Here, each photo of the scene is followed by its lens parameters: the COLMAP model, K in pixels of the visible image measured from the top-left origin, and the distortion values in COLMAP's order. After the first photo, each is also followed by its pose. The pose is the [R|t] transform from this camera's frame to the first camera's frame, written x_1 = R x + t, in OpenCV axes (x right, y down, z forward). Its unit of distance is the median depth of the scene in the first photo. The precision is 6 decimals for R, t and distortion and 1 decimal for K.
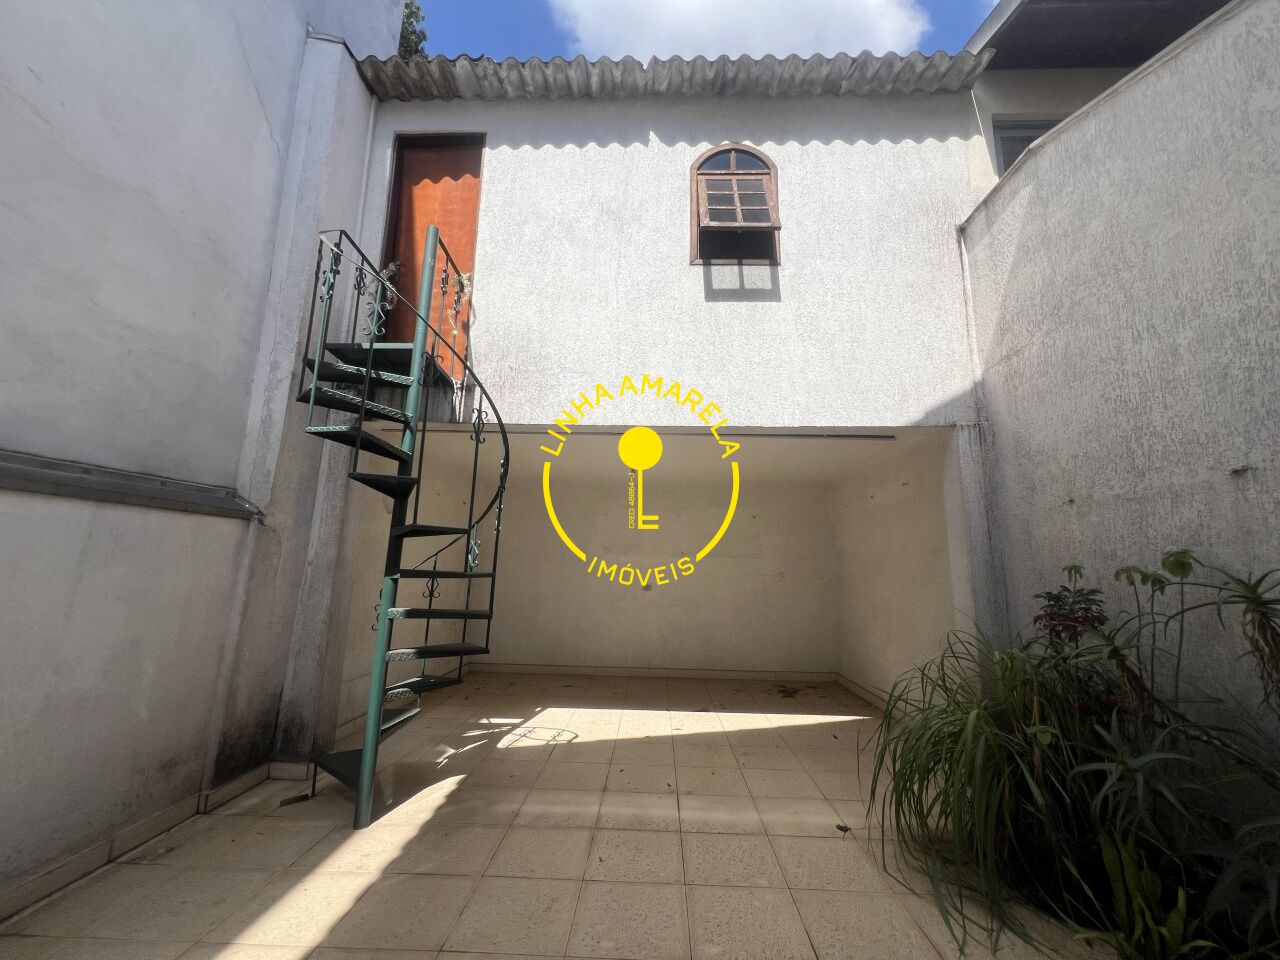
lens RADIAL K [[511.0, 0, 636.4], [0, 511.0, 477.2], [0, 0, 1]] dist [-0.000533, -0.000069]
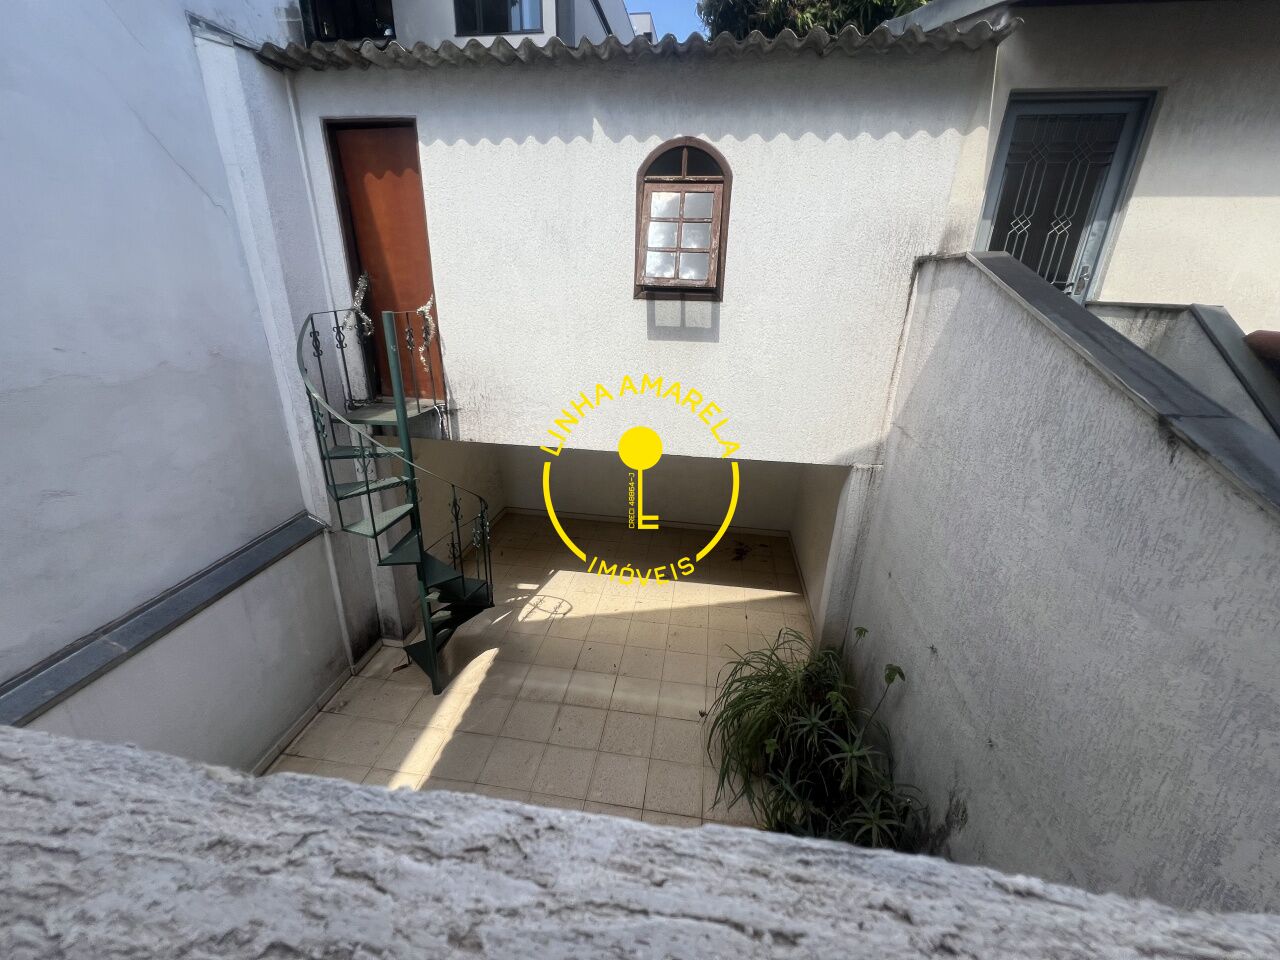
lens RADIAL K [[510.9, 0, 636.4], [0, 510.9, 475.6], [0, 0, 1]] dist [-0.002134, 0.000432]
pose [[0.994256, 0.041452, -0.098679, 0.228972], [0.016157, 0.853265, 0.521227, -0.658257], [0.105805, -0.519827, 0.847694, -0.056329]]
